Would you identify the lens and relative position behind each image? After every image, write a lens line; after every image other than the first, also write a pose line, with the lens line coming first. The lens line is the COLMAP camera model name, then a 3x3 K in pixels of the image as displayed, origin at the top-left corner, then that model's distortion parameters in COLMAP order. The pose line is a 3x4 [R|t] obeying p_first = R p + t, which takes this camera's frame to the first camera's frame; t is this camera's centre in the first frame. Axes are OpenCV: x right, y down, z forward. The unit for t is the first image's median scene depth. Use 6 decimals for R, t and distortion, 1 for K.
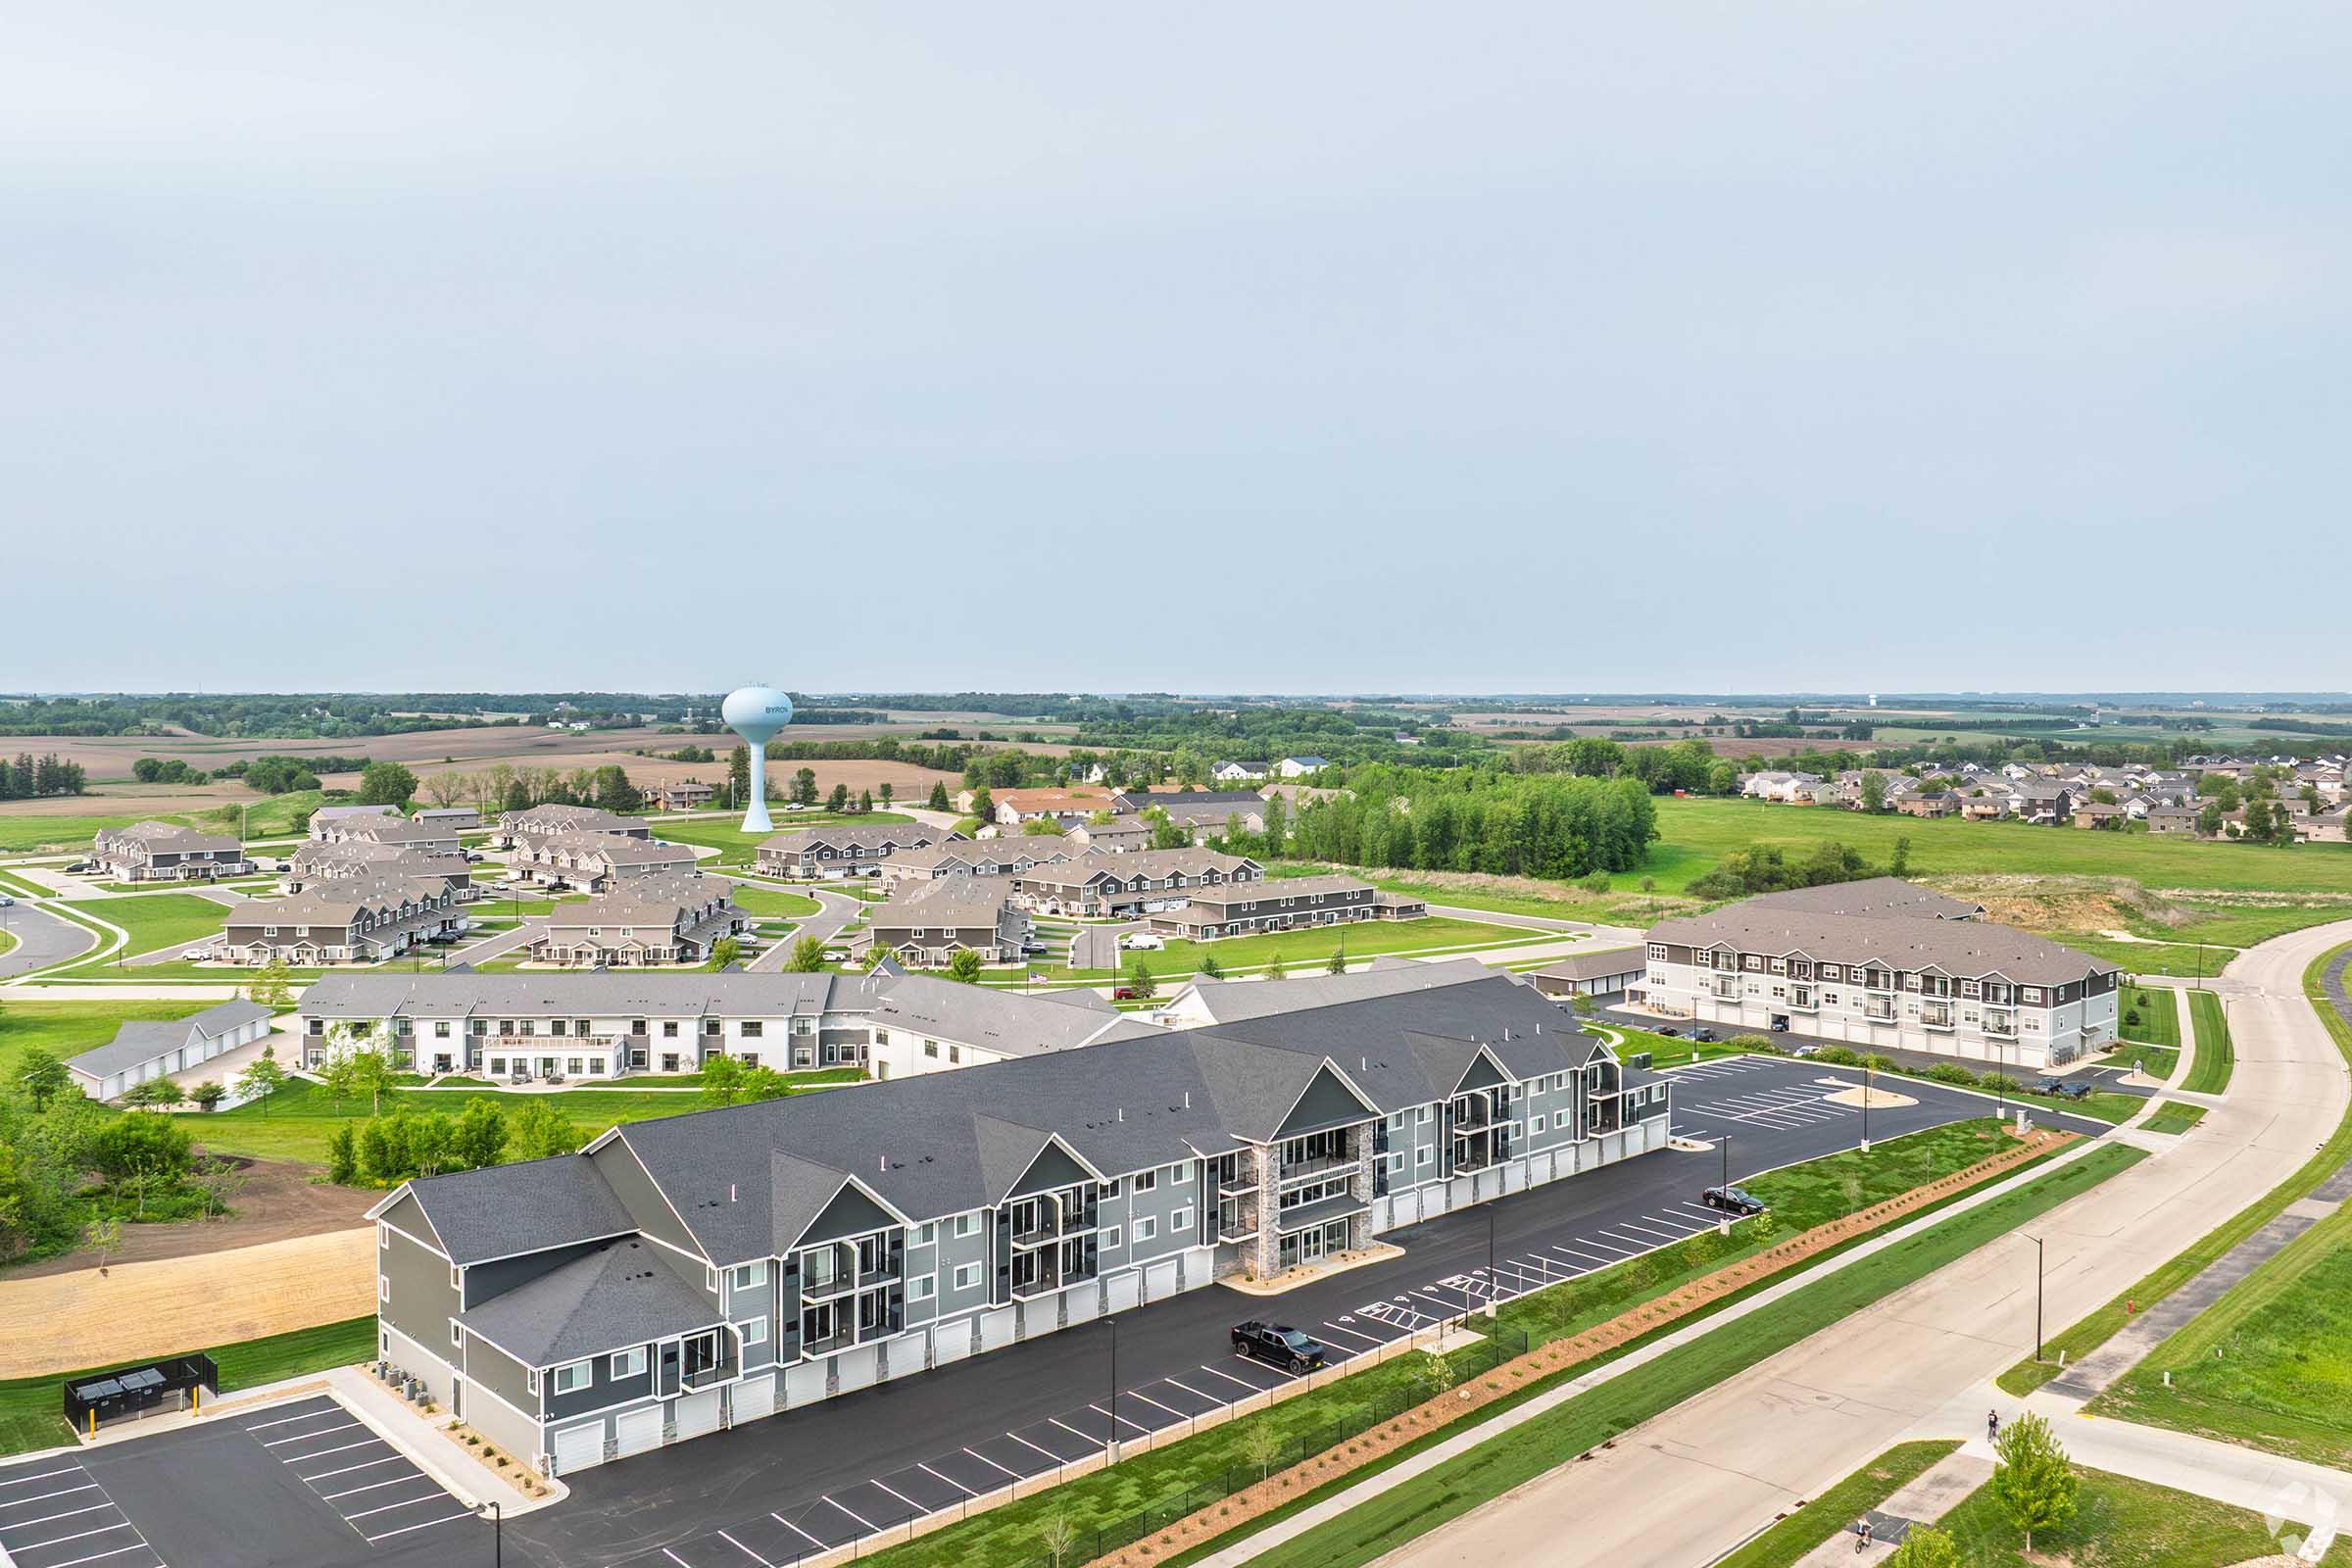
lens RADIAL K [[1743.7, 0, 1176.0], [0, 1743.7, 784.0], [0, 0, 1]] dist [-0.009869, -0.003216]
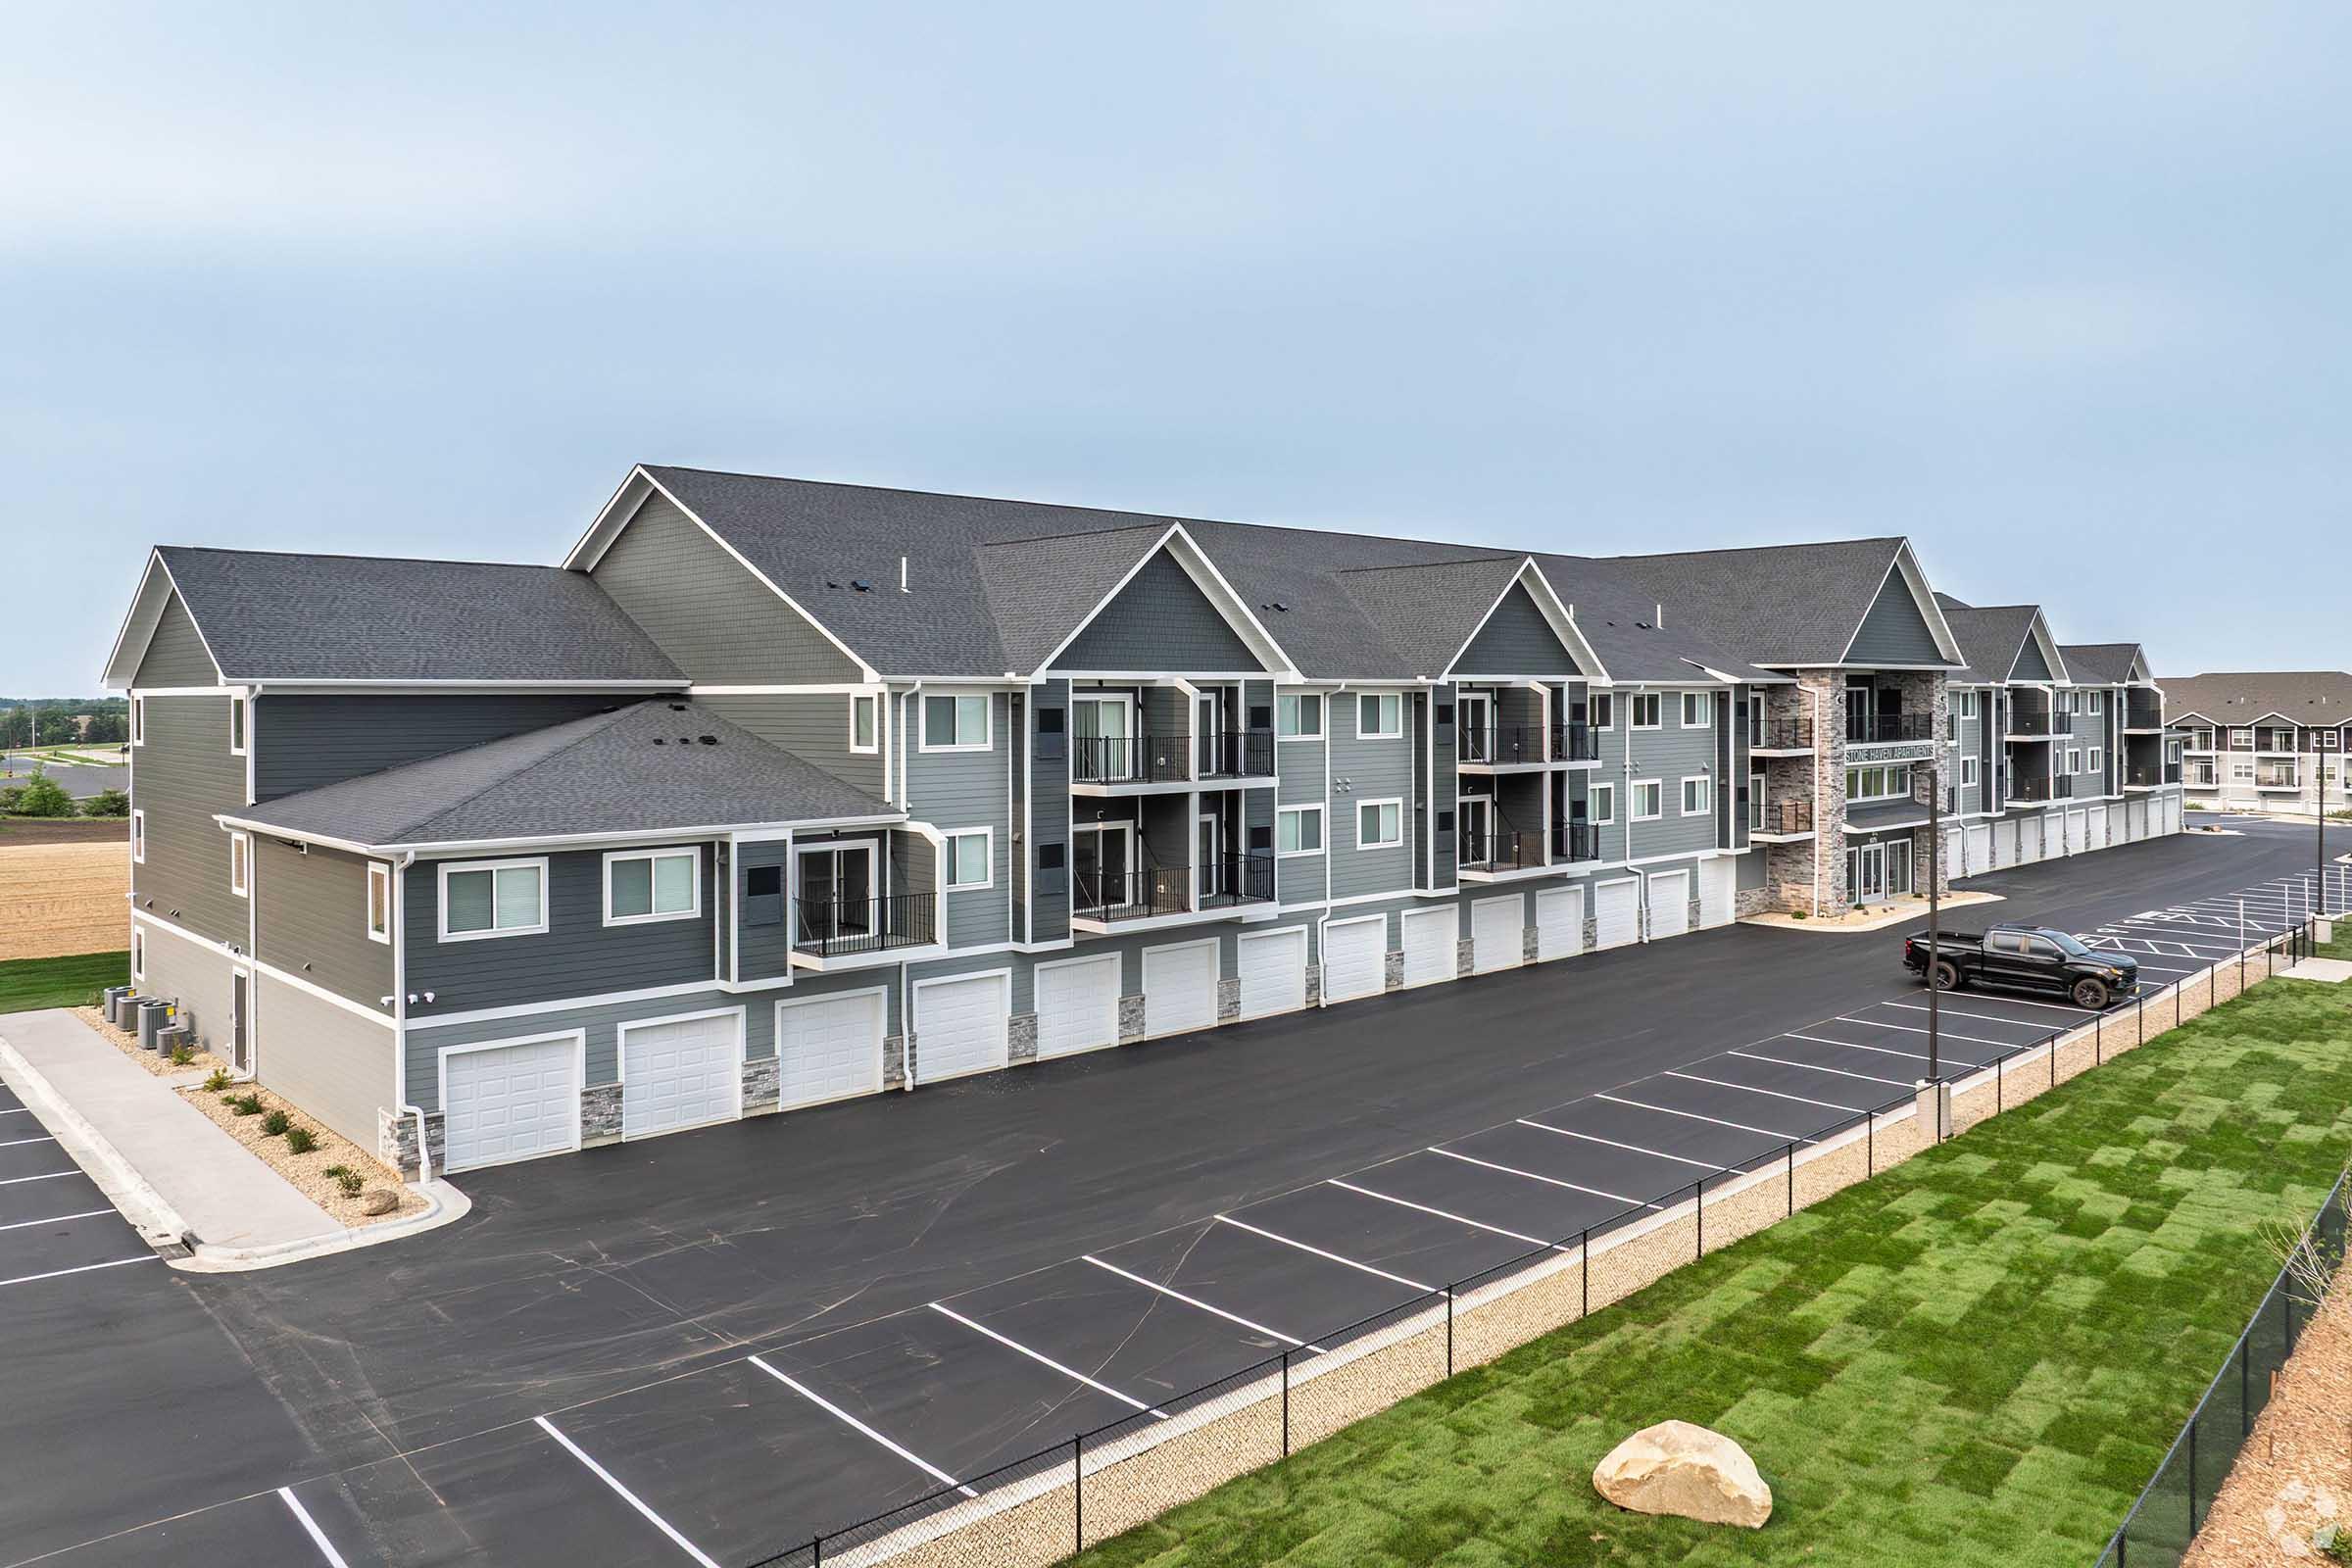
lens RADIAL K [[1597.8, 0, 1212.1], [0, 1597.8, 714.9], [0, 0, 1]] dist [0.001290, -0.029773]
pose [[0.999977, -0.003315, 0.005966, -0.185513], [0.003396, 0.999900, -0.013738, 0.285059], [-0.005920, 0.013758, 0.999888, 0.619910]]
